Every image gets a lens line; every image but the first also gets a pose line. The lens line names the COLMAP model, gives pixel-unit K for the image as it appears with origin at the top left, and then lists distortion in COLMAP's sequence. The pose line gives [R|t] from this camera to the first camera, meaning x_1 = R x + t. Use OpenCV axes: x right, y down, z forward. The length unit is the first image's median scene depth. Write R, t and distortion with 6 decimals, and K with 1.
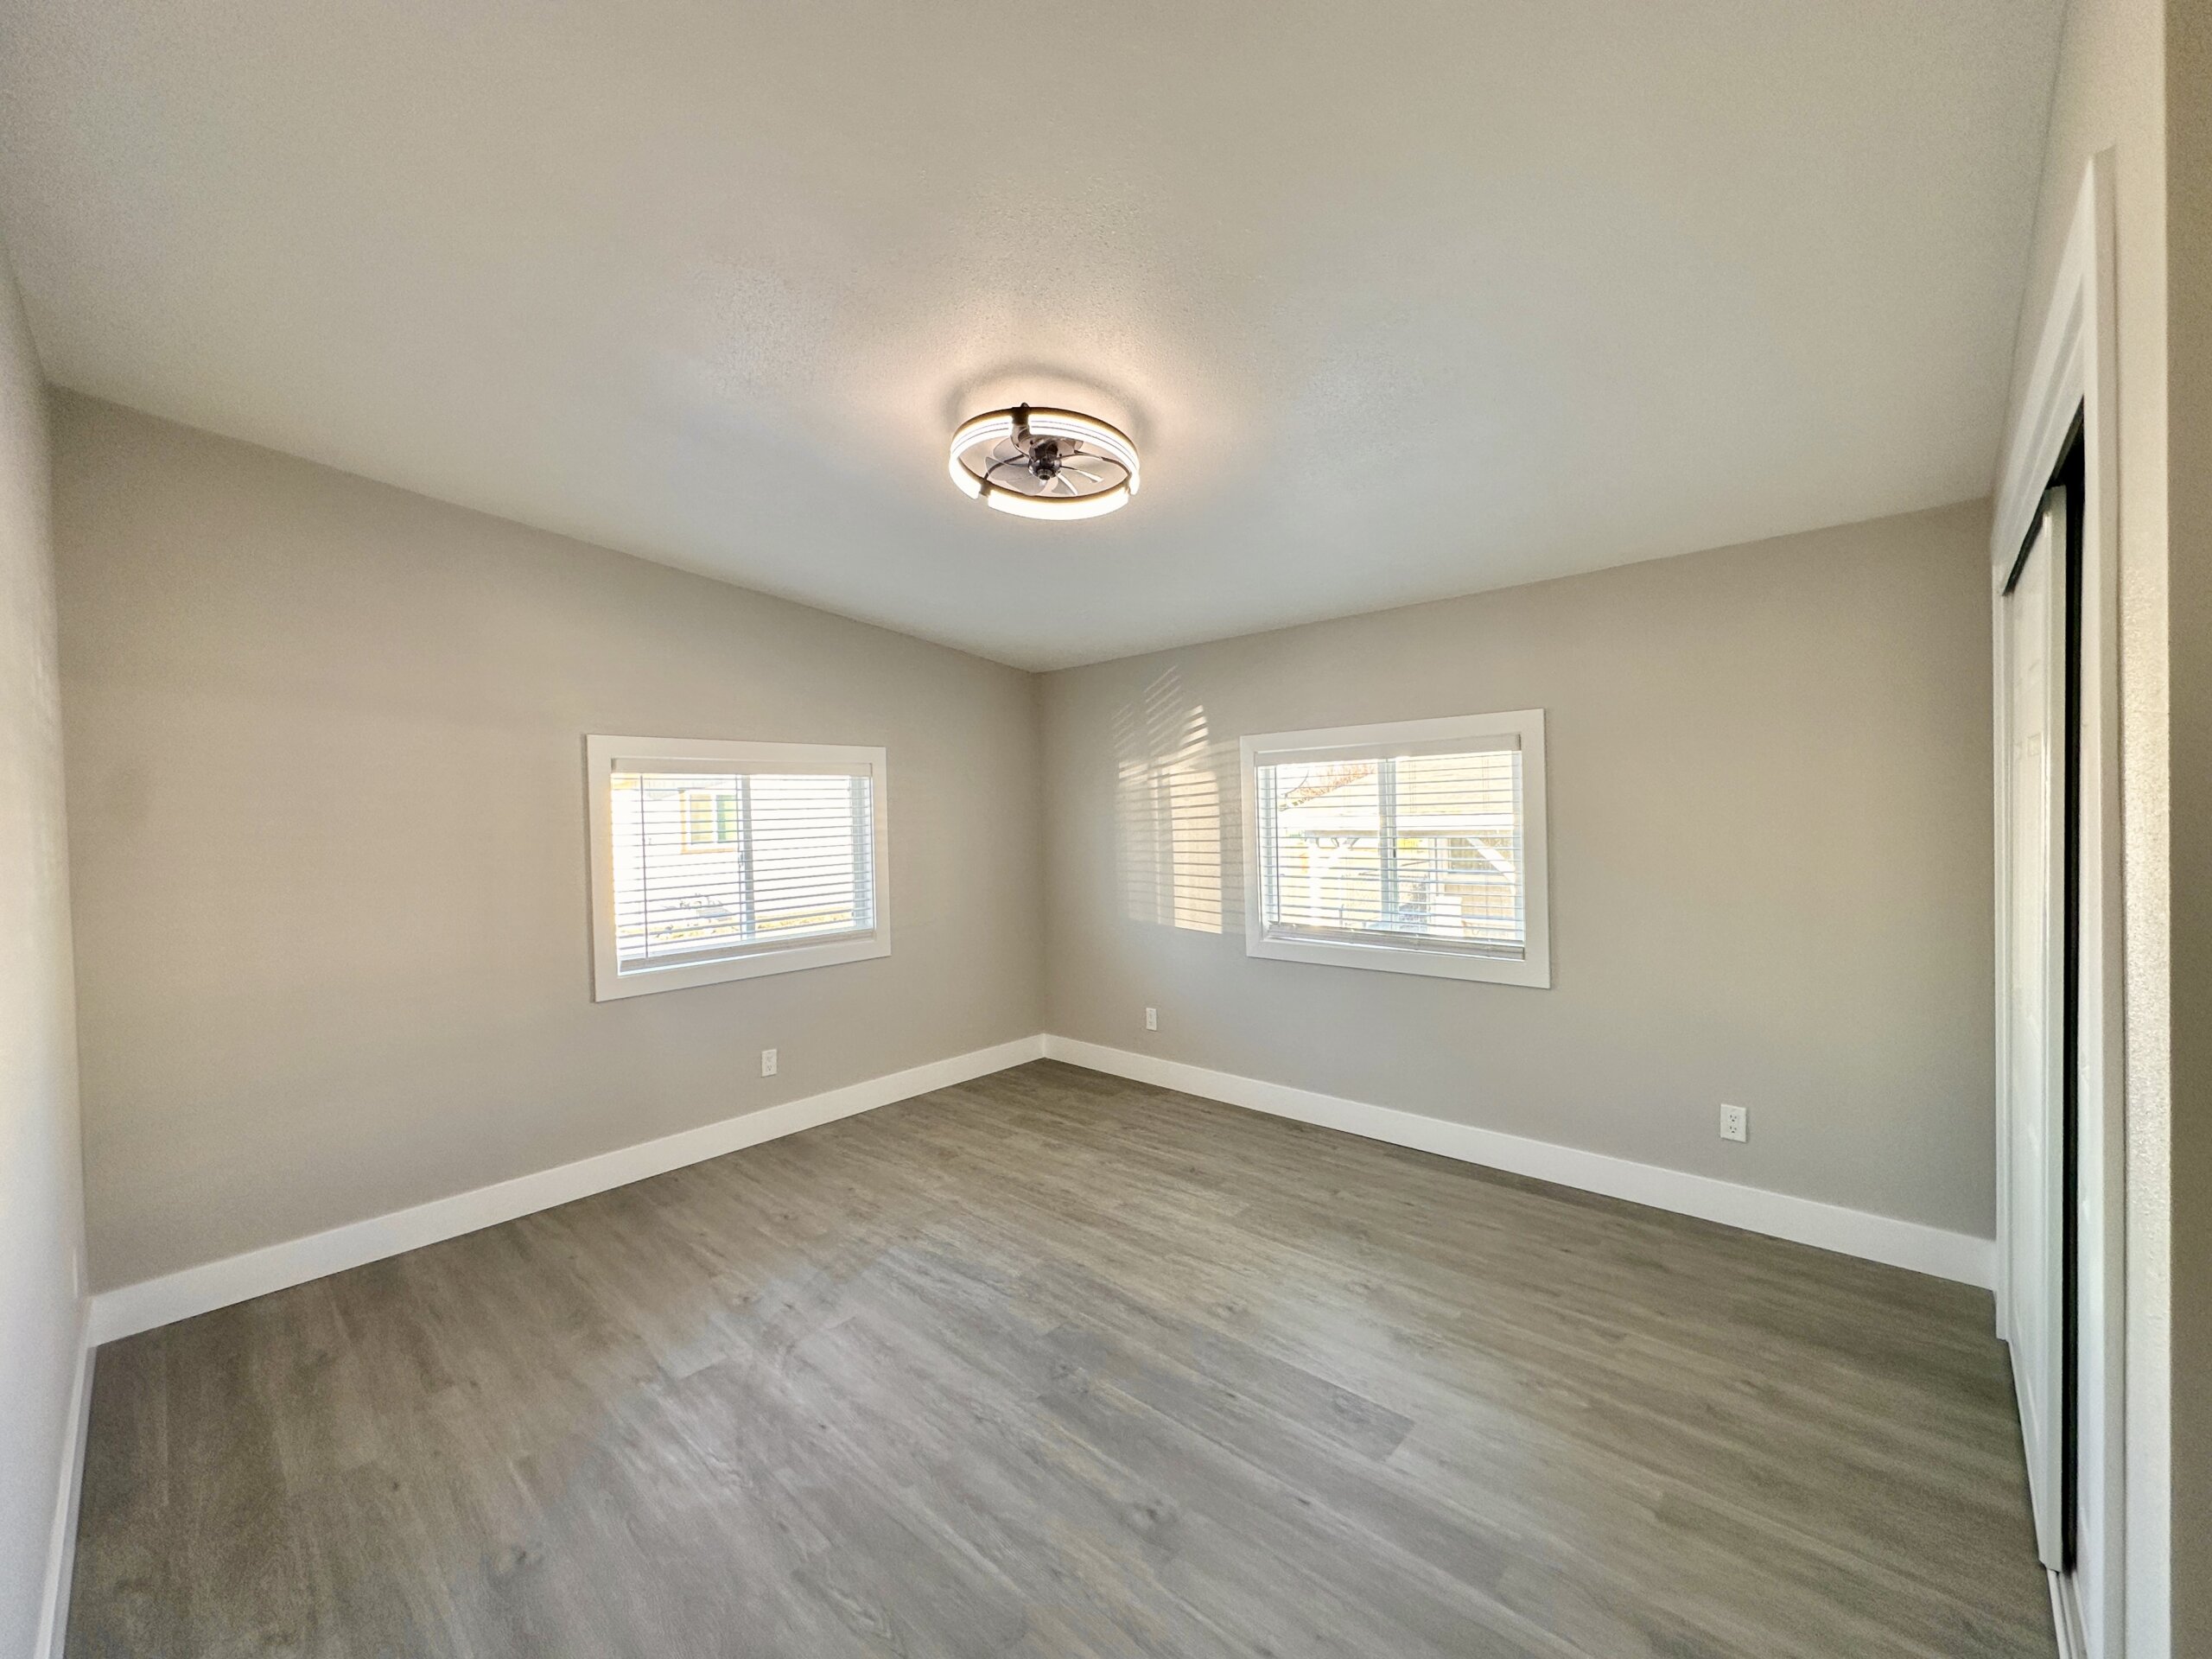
lens RADIAL K [[881.0, 0, 1104.9], [0, 881.0, 826.8], [0, 0, 1]] dist [-0.001147, 0.000690]
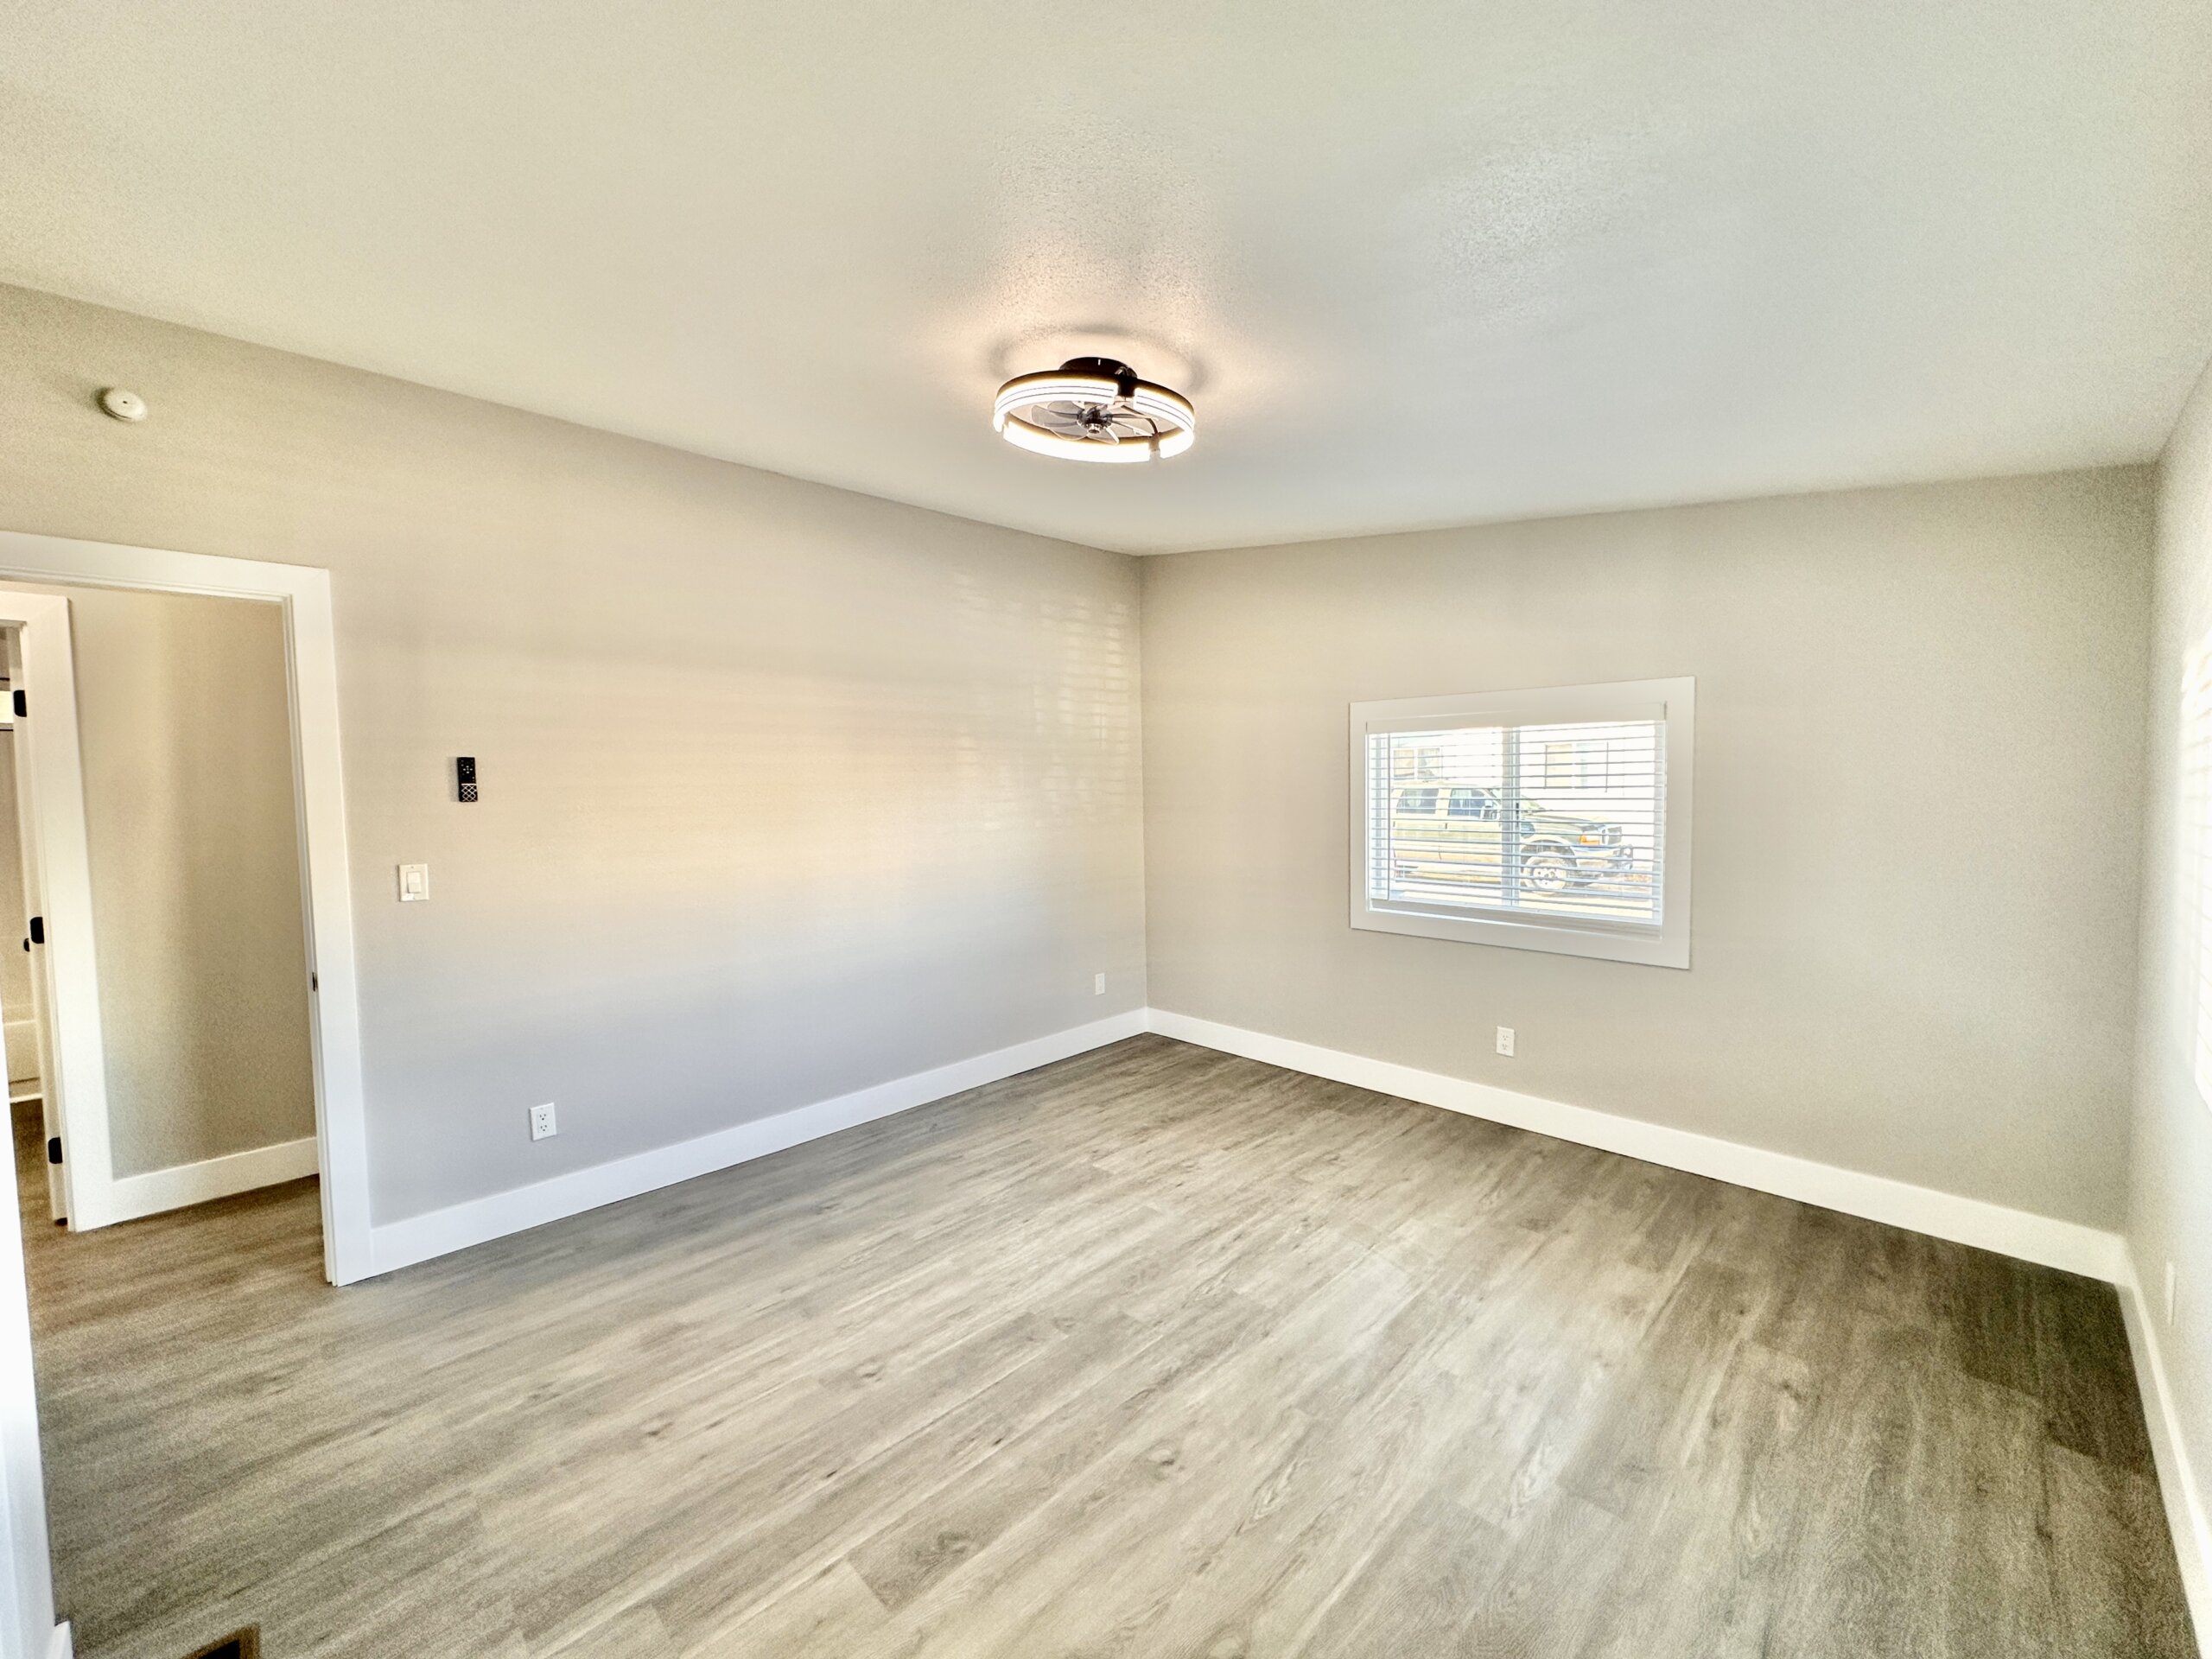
lens RADIAL K [[879.1, 0, 1107.2], [0, 879.1, 826.5], [0, 0, 1]] dist [-0.000664, 0.000479]
pose [[-0.040941, 0.082225, -0.995772, 0.615266], [-0.002180, 0.996598, 0.082383, -0.035729], [0.999159, 0.005544, -0.040623, 0.716252]]
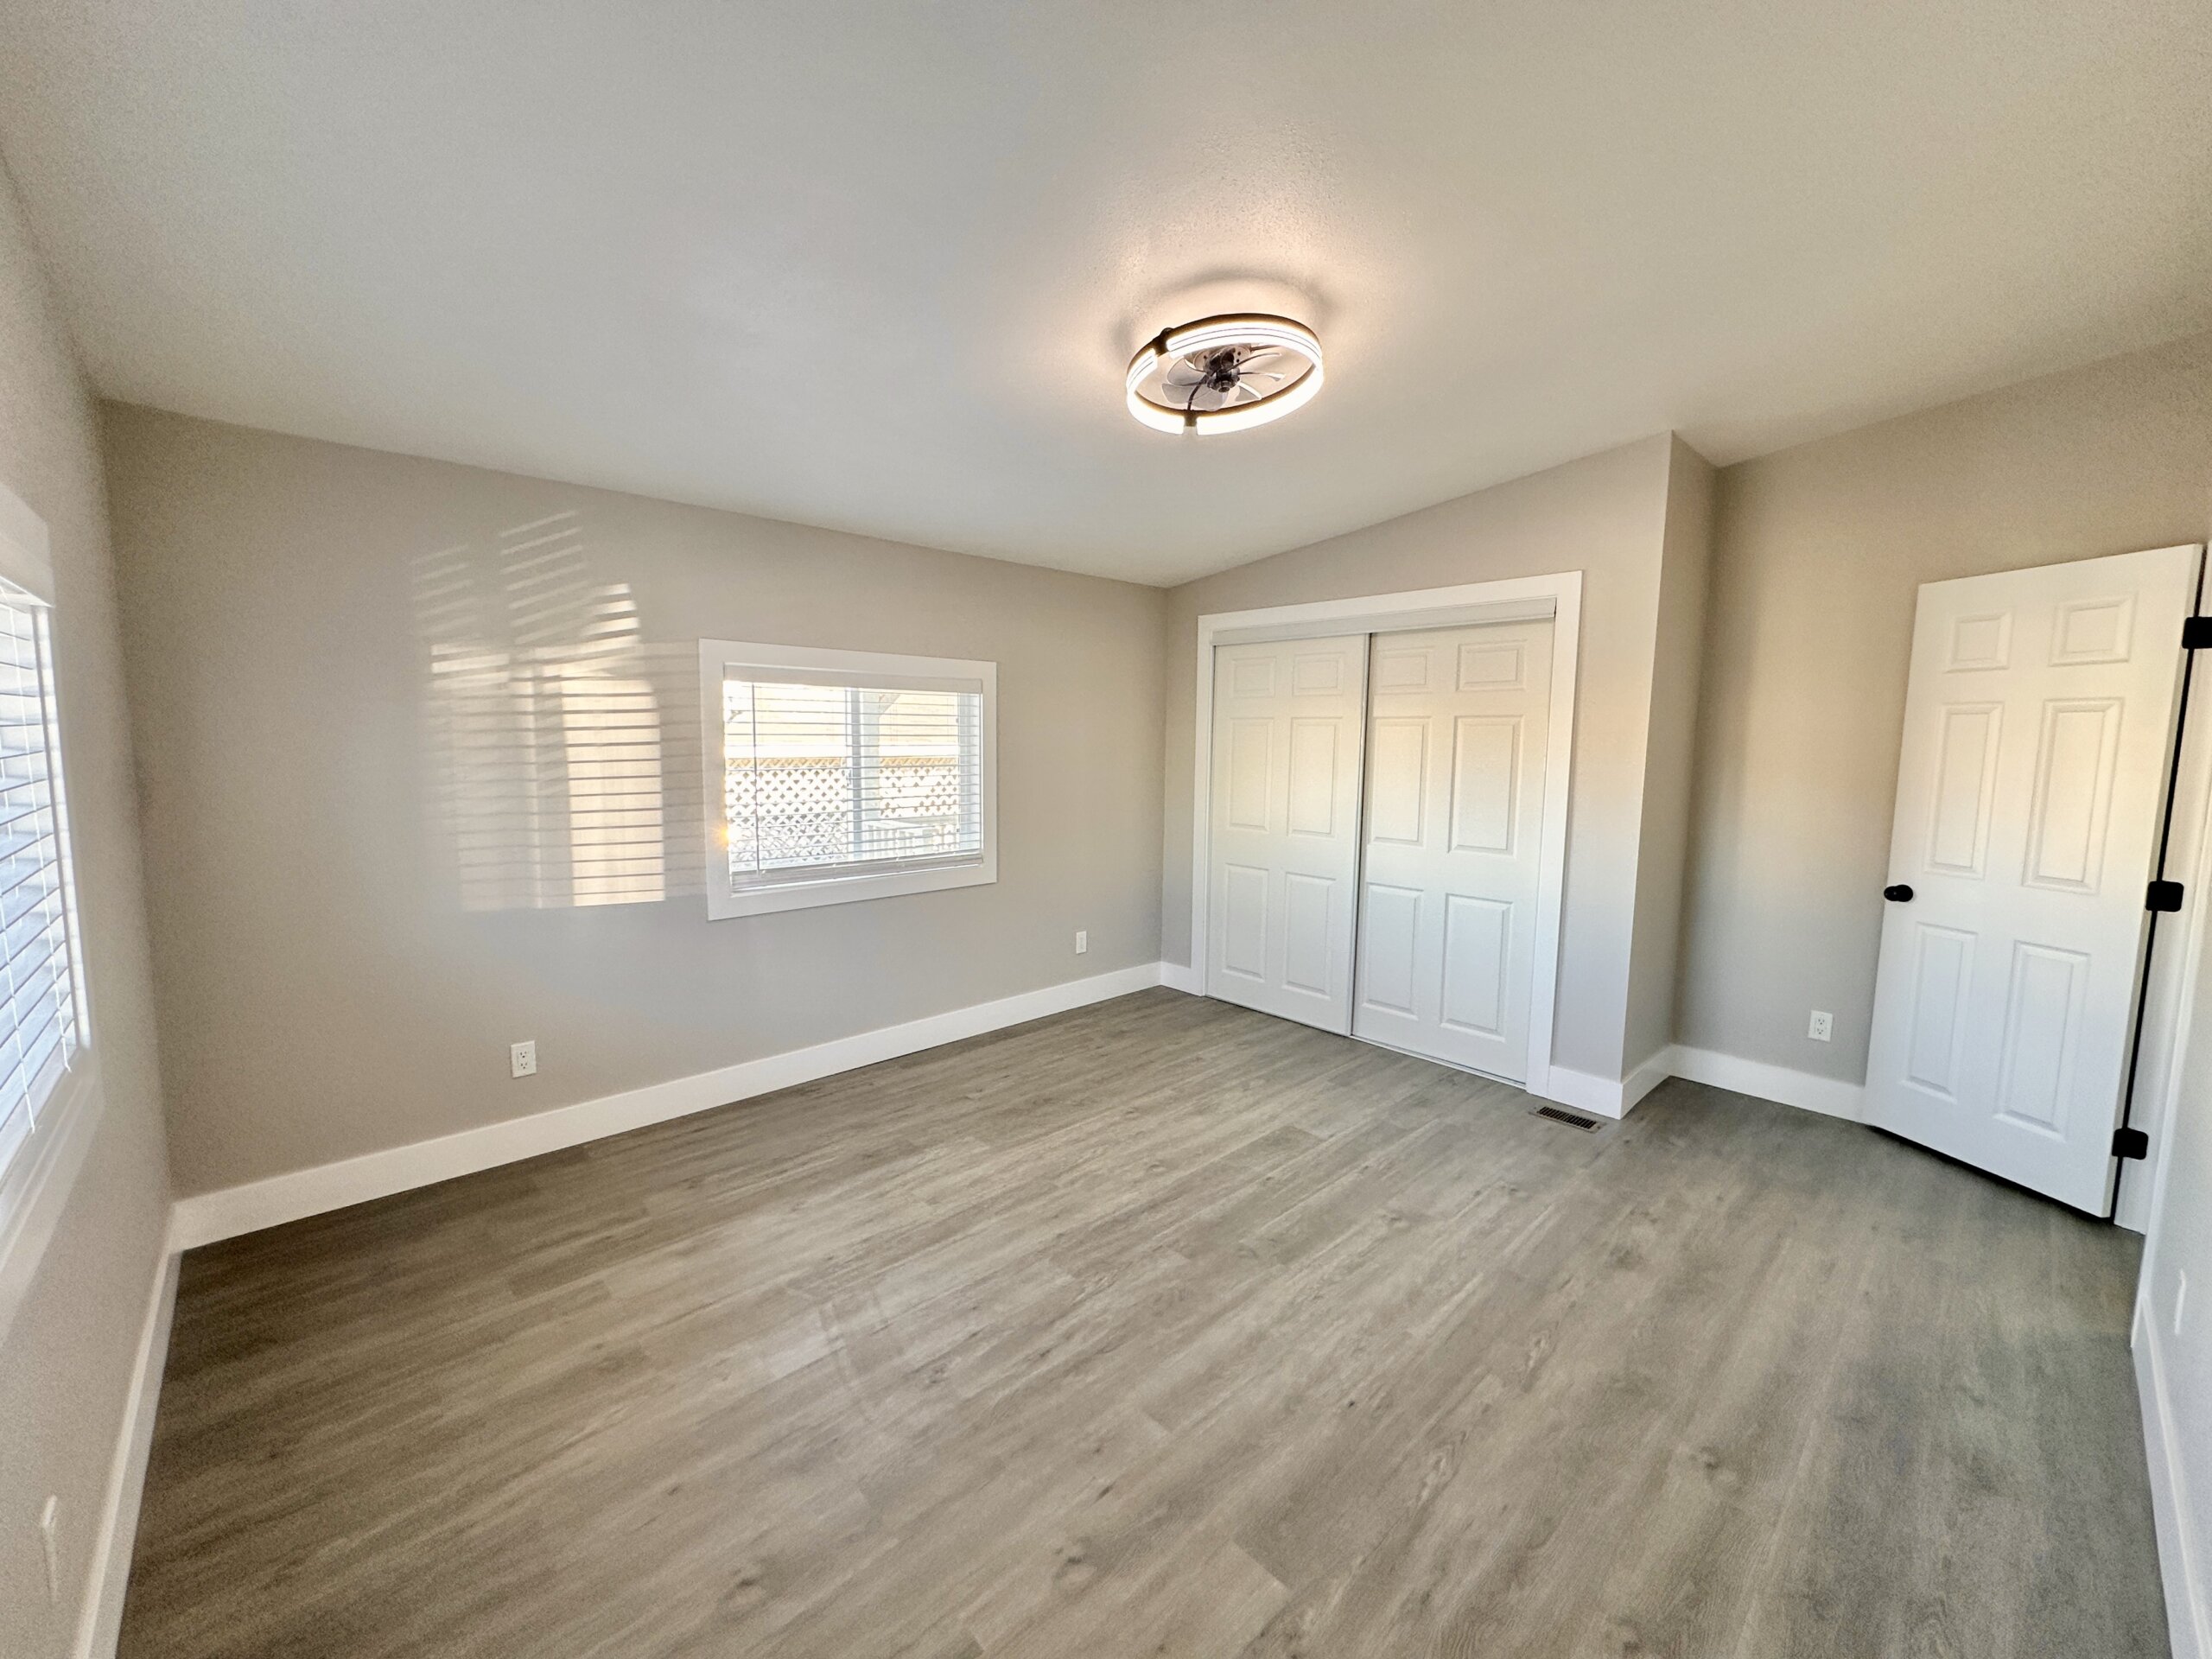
lens RADIAL K [[881.0, 0, 1104.9], [0, 881.0, 826.8], [0, 0, 1]] dist [-0.001147, 0.000690]
pose [[0.069014, -0.076692, 0.994663, -0.731640], [0.004807, 0.997055, 0.076543, 0.004305], [-0.997604, -0.000501, 0.069180, 0.722988]]
